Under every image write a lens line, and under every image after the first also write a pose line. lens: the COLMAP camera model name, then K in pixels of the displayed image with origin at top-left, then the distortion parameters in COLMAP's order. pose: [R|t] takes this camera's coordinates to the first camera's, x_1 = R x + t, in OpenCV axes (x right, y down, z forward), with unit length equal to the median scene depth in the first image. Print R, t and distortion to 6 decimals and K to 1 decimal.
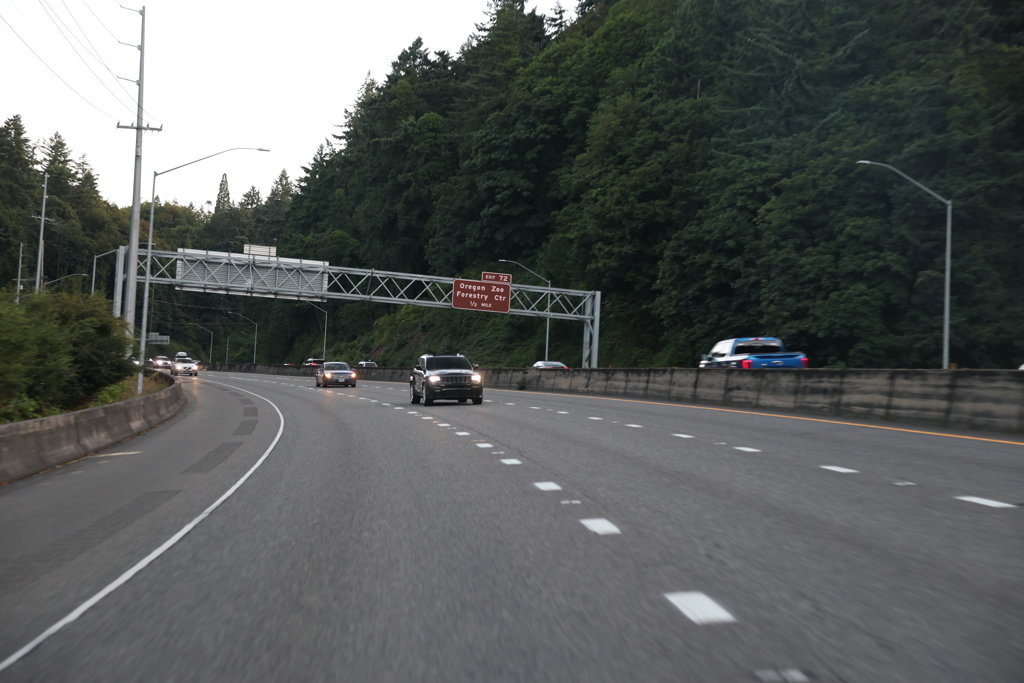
lens RADIAL K [[1691.9, 0, 511.0], [0, 1691.9, 351.7], [0, 0, 1]] dist [0.239134, -0.027608]
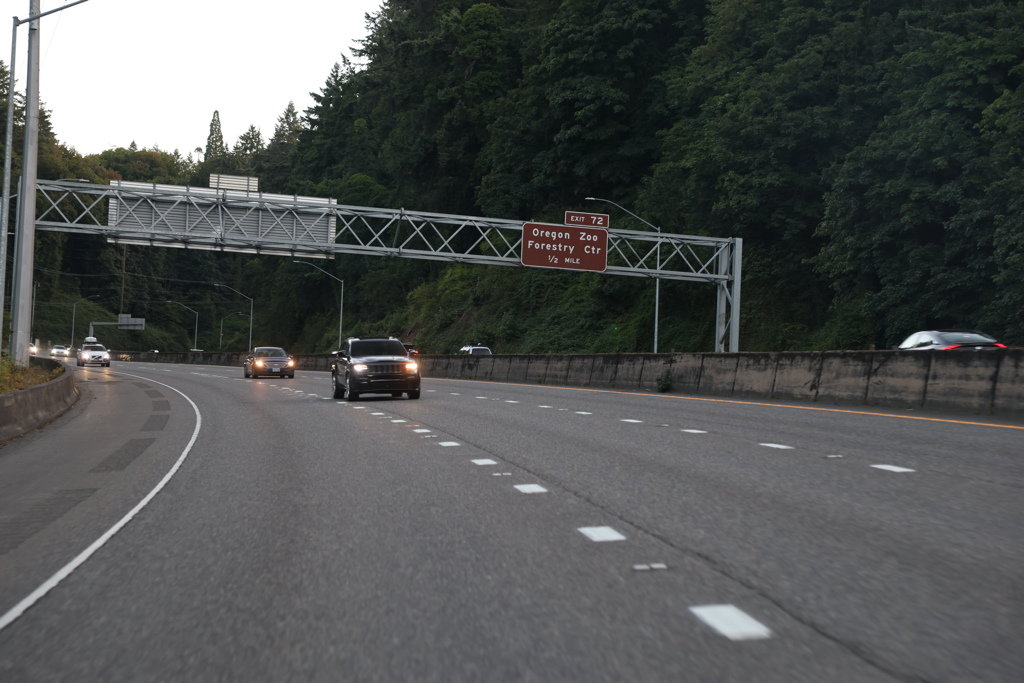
lens RADIAL K [[2094.8, 0, 507.0], [0, 2094.8, 346.4], [0, 0, 1]] dist [0.385933, -0.219459]
pose [[0.999333, -0.011805, -0.034566, -0.009923], [0.011987, 0.999915, 0.005063, 0.001530], [0.034503, -0.005474, 0.999390, 0.140454]]
